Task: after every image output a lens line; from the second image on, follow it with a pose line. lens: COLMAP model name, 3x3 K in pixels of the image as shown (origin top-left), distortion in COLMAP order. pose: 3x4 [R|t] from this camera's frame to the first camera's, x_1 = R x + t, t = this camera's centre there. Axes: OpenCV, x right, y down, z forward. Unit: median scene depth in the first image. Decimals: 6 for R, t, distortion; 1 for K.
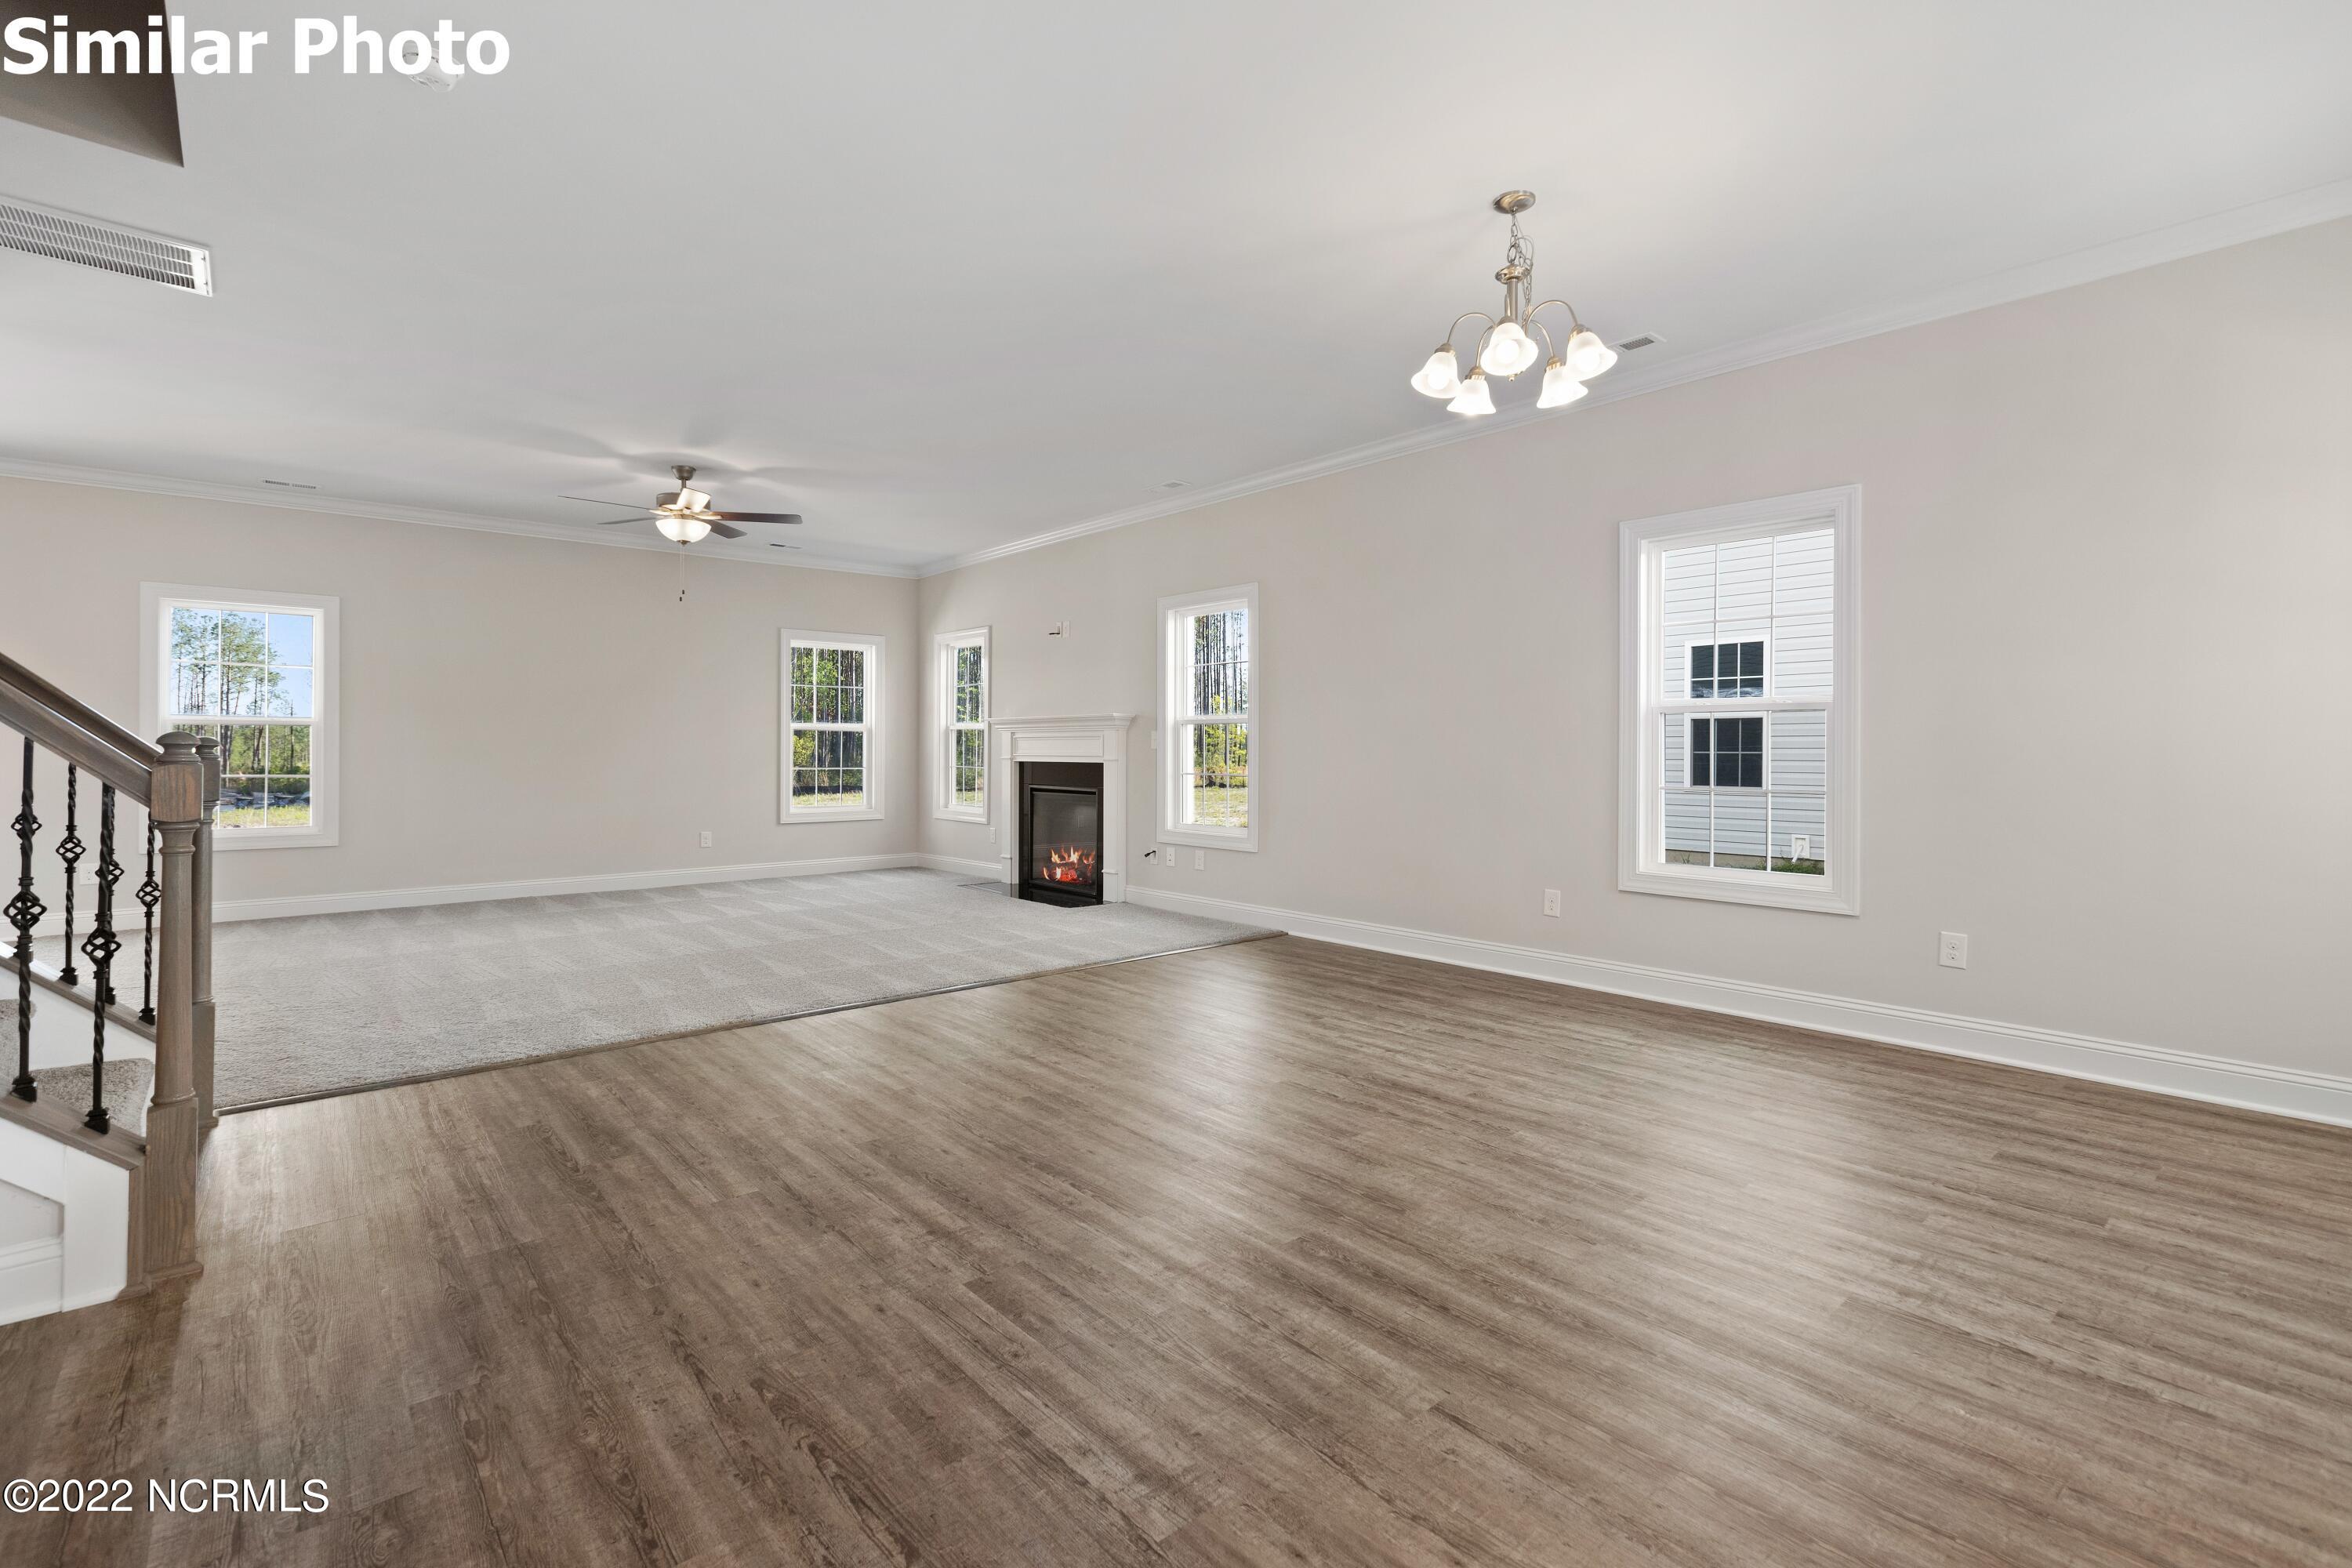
lens RADIAL K [[1068.3, 0, 1182.0], [0, 1068.3, 746.7], [0, 0, 1]] dist [0.000487, -0.000189]
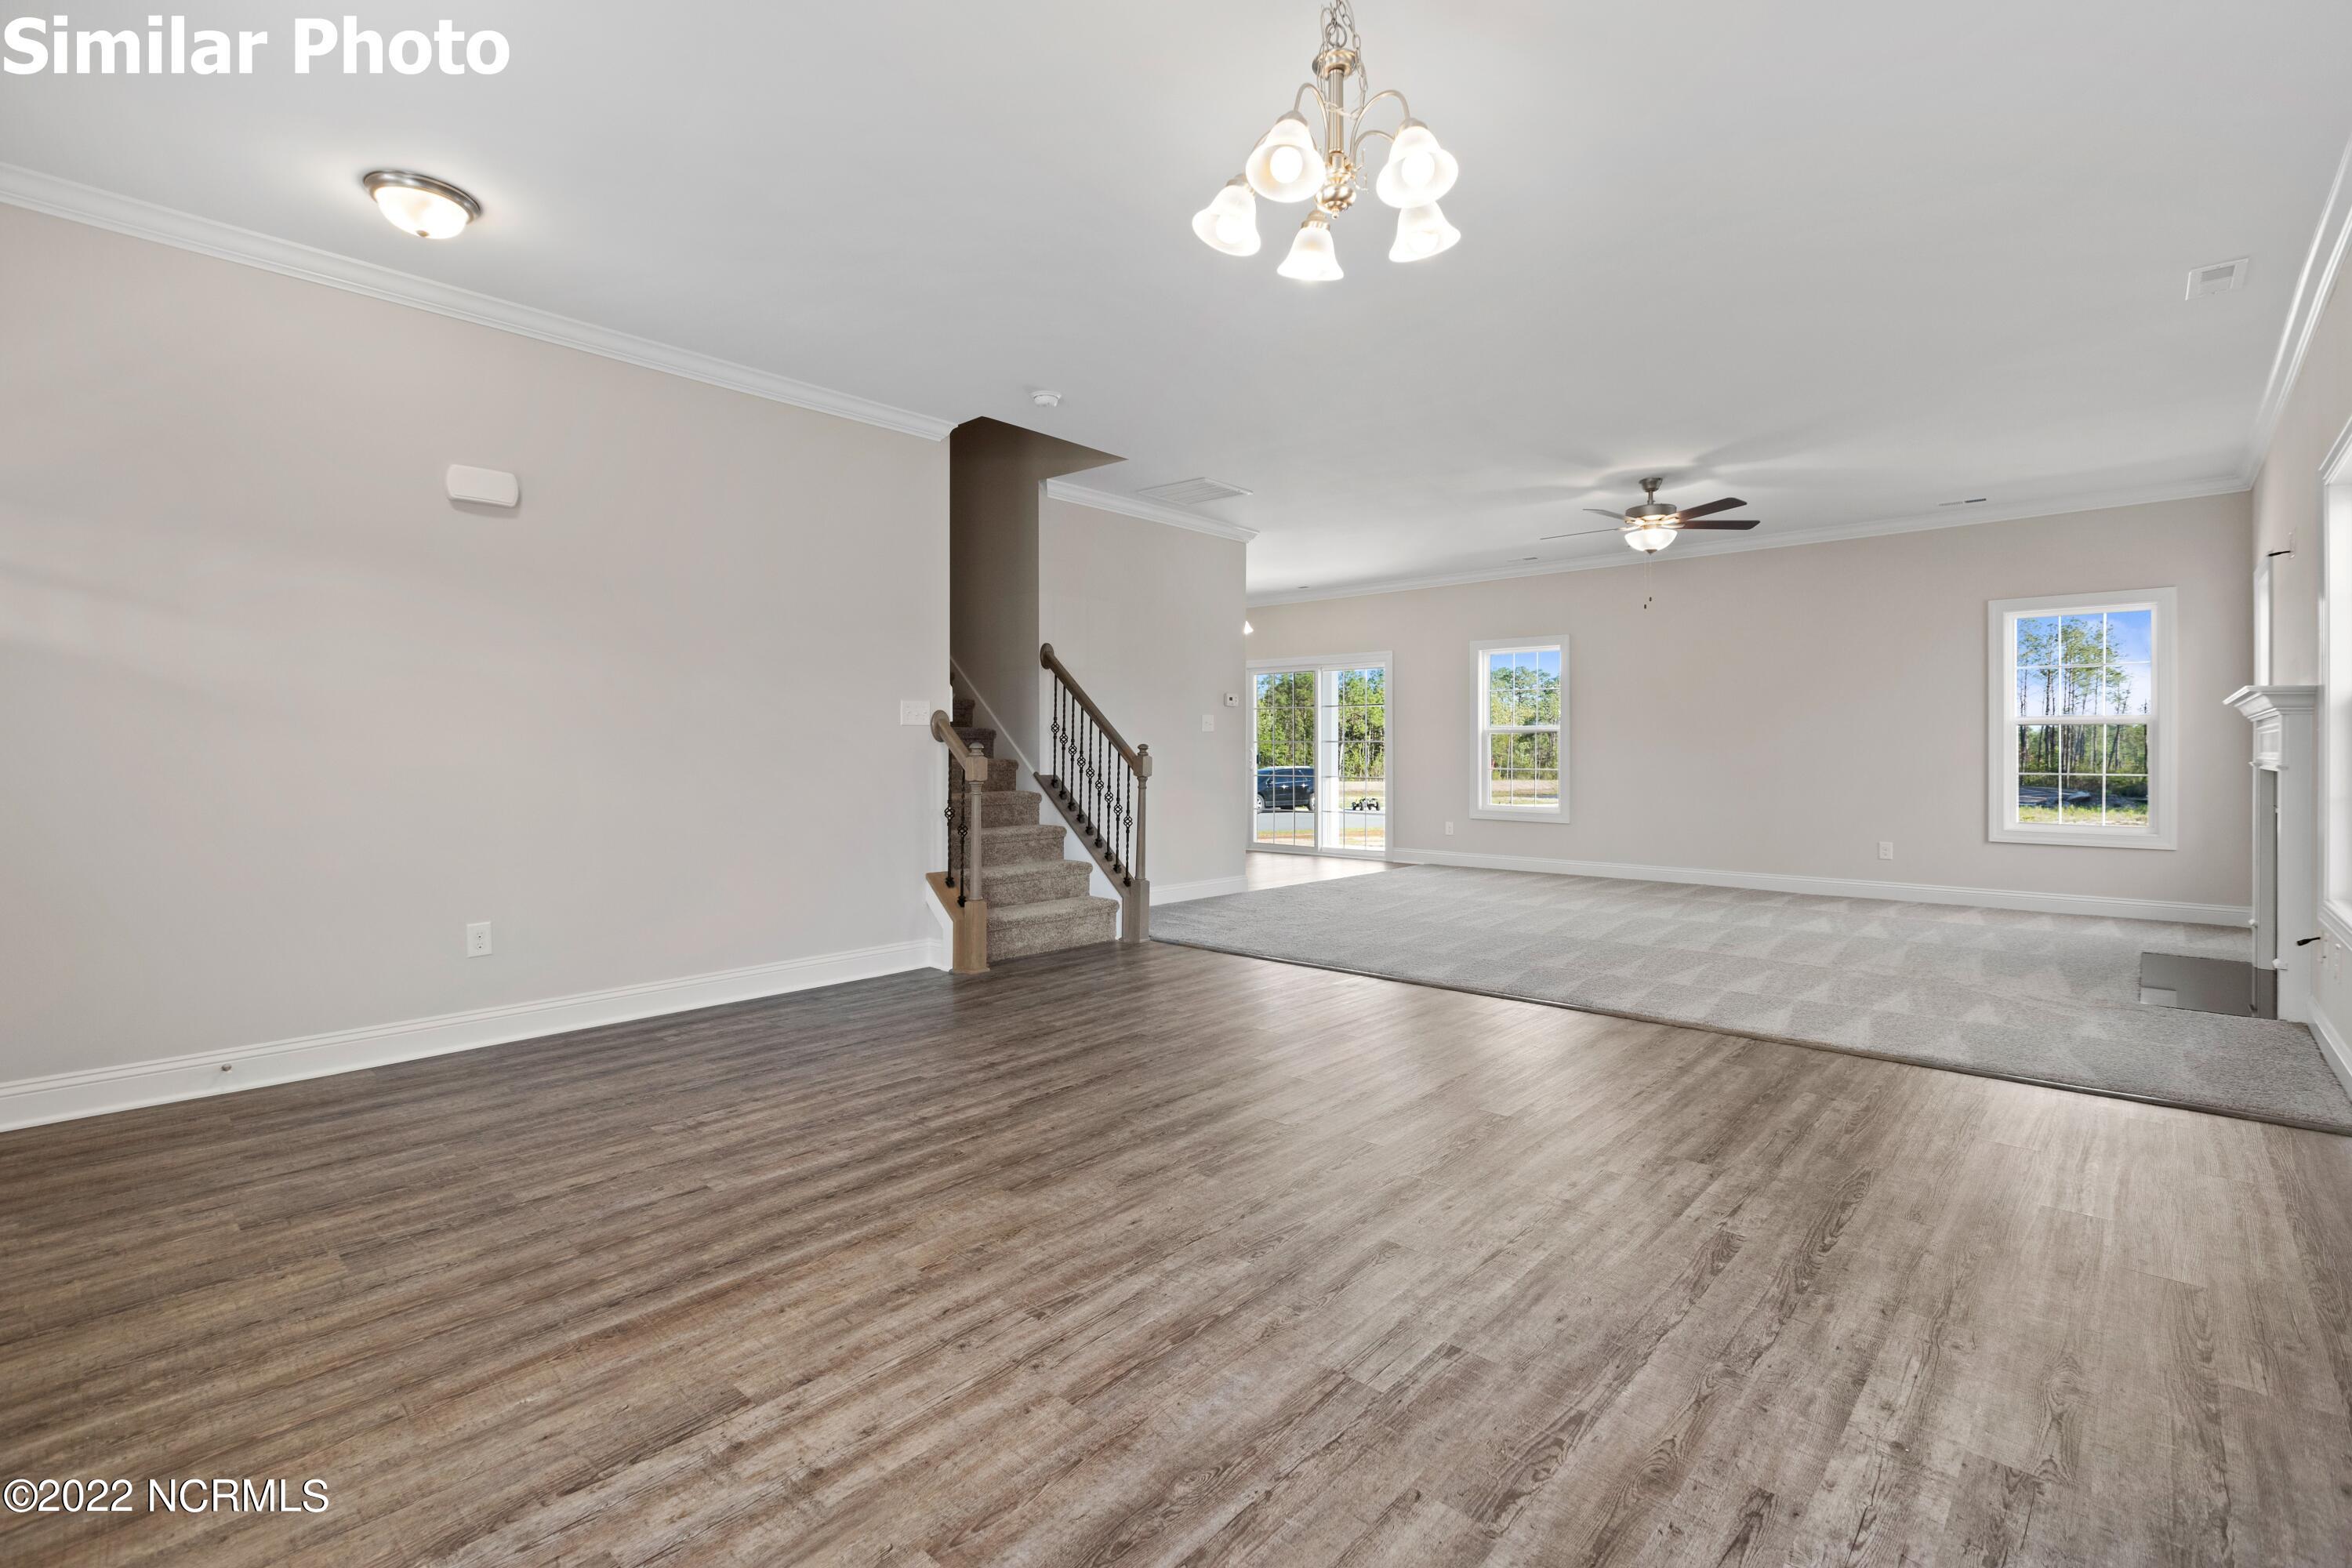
lens RADIAL K [[1068.3, 0, 1182.0], [0, 1068.3, 746.7], [0, 0, 1]] dist [0.000487, -0.000189]
pose [[0.109267, -0.003880, -0.994005, 1.263851], [0.002509, 0.999990, -0.003628, 0.006014], [0.994009, -0.002098, 0.109276, 1.053268]]
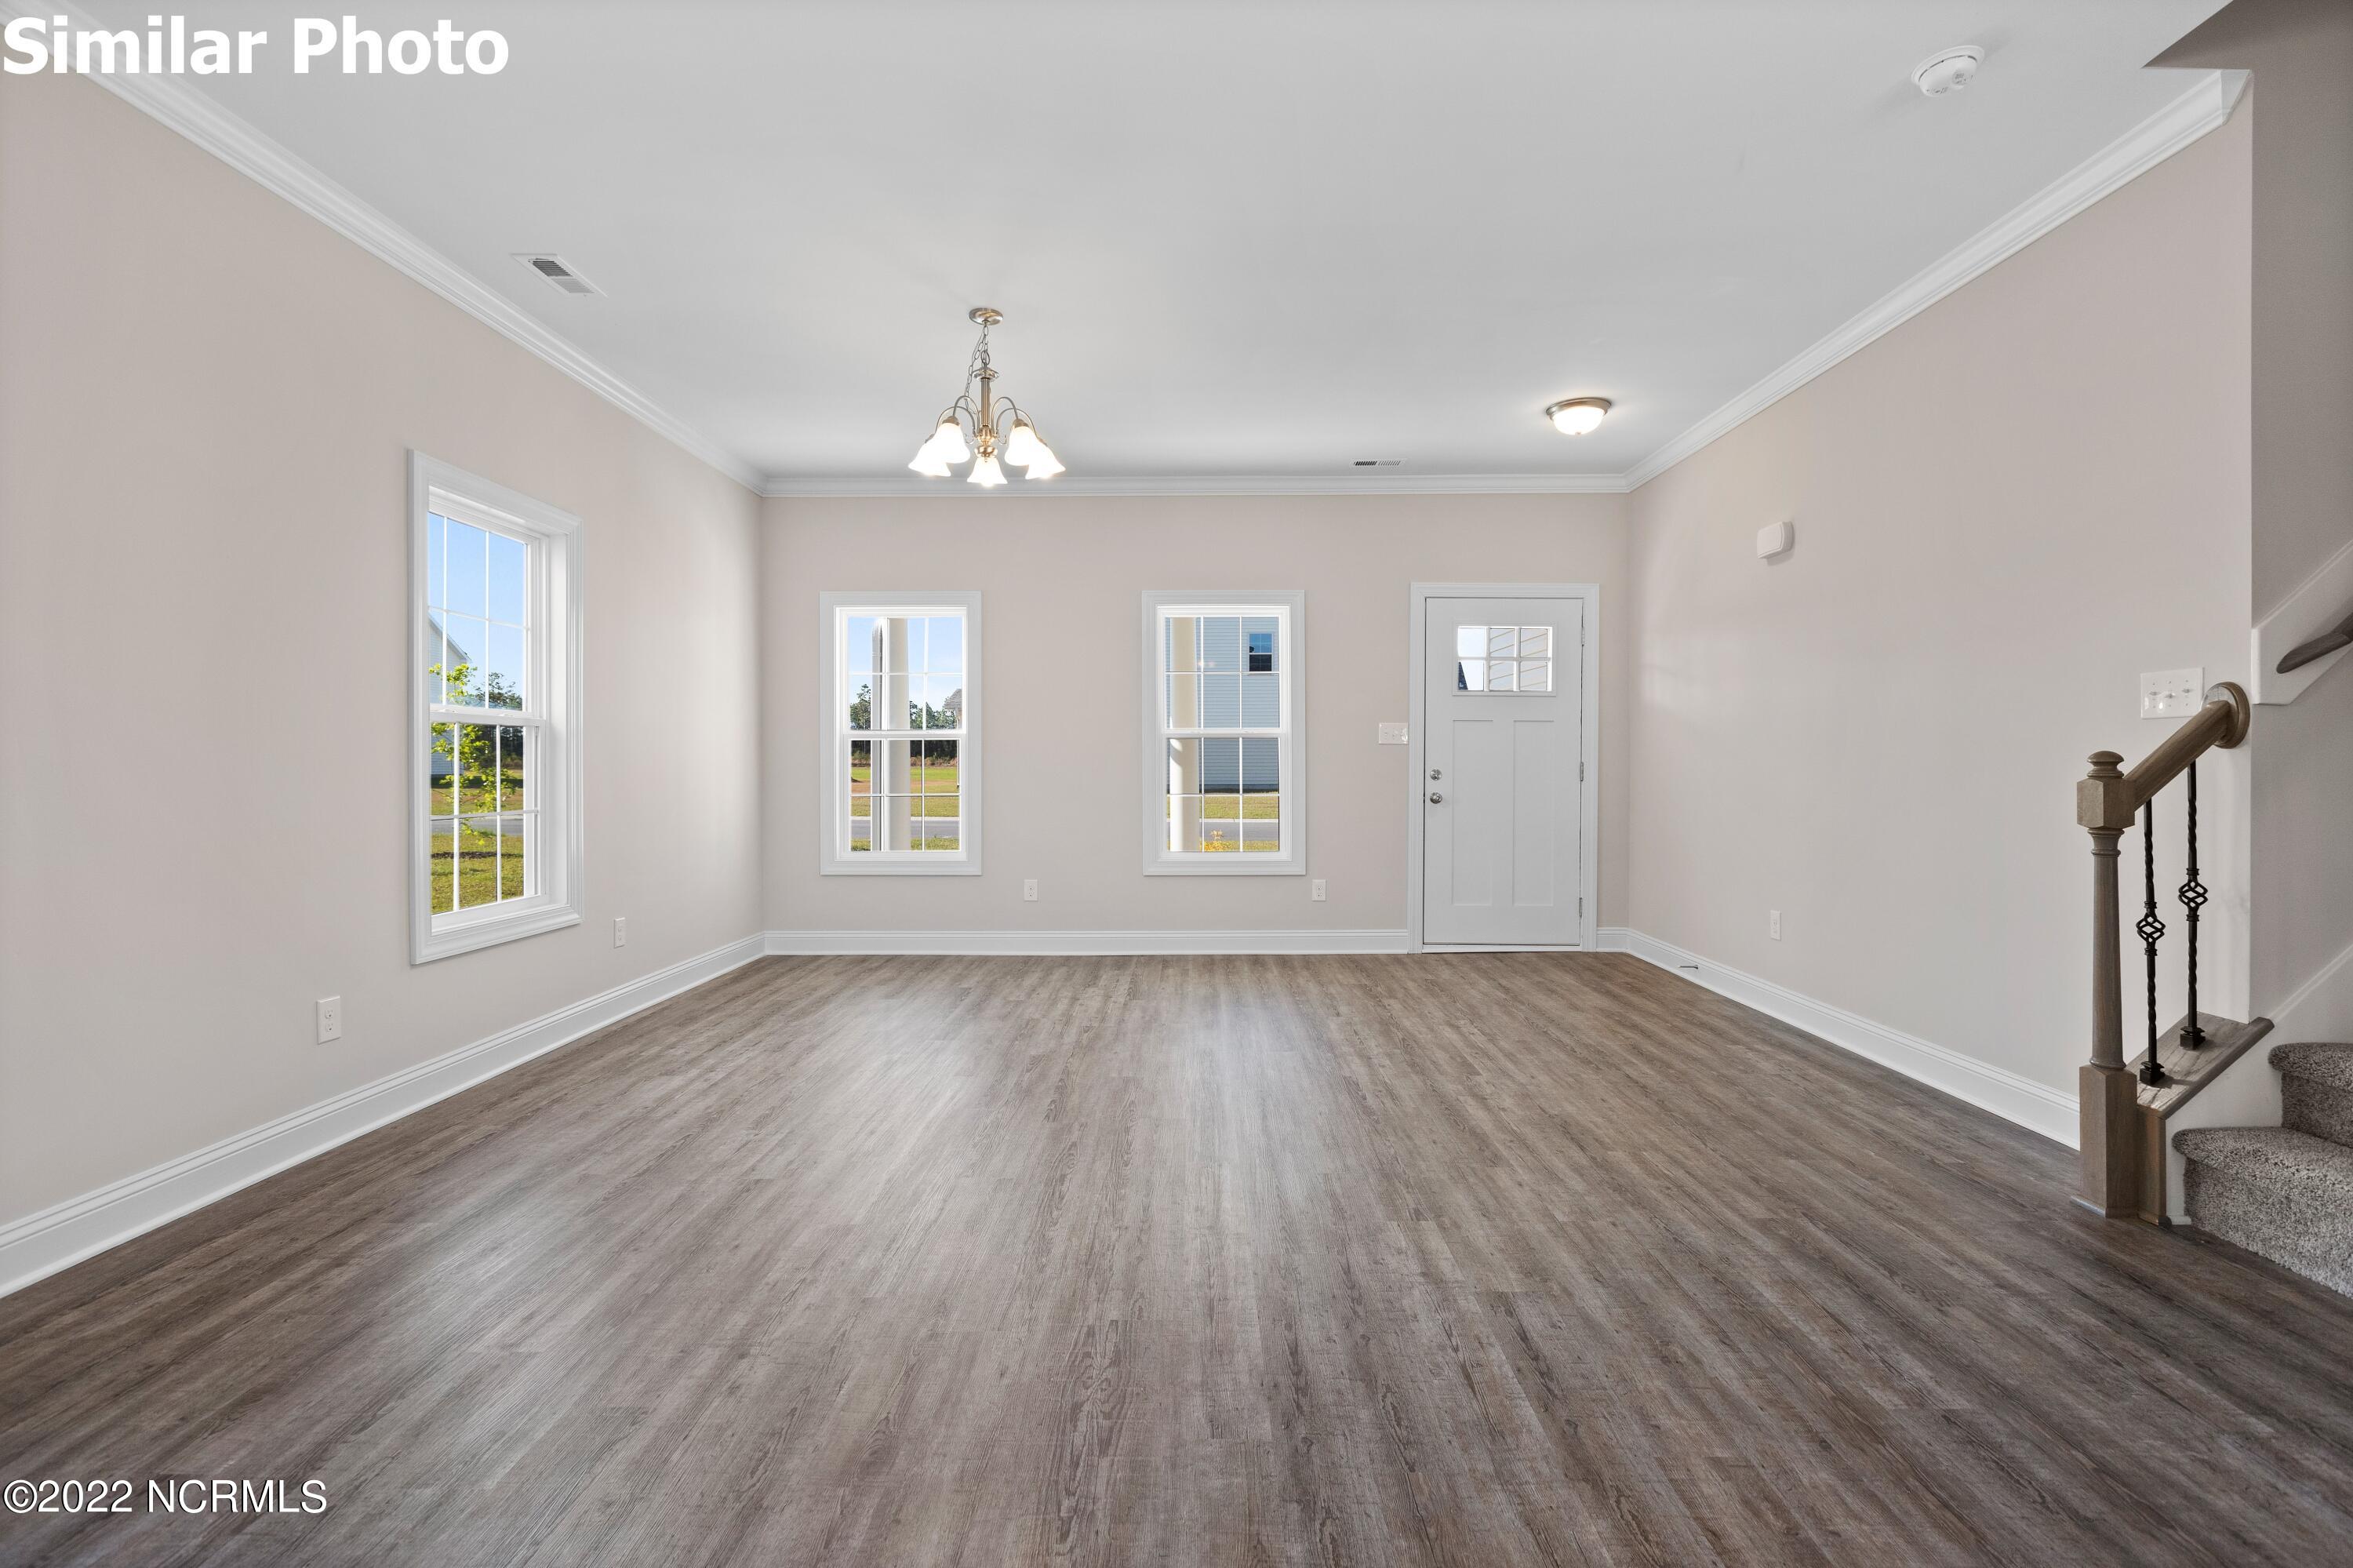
lens RADIAL K [[1047.9, 0, 1197.9], [0, 1047.9, 771.8], [0, 0, 1]] dist [-0.003510, -0.000465]
pose [[-0.754246, -0.002570, 0.656587, -0.836231], [0.001069, 0.999986, 0.005143, 0.002963], [-0.656591, 0.004581, -0.754233, 2.226696]]
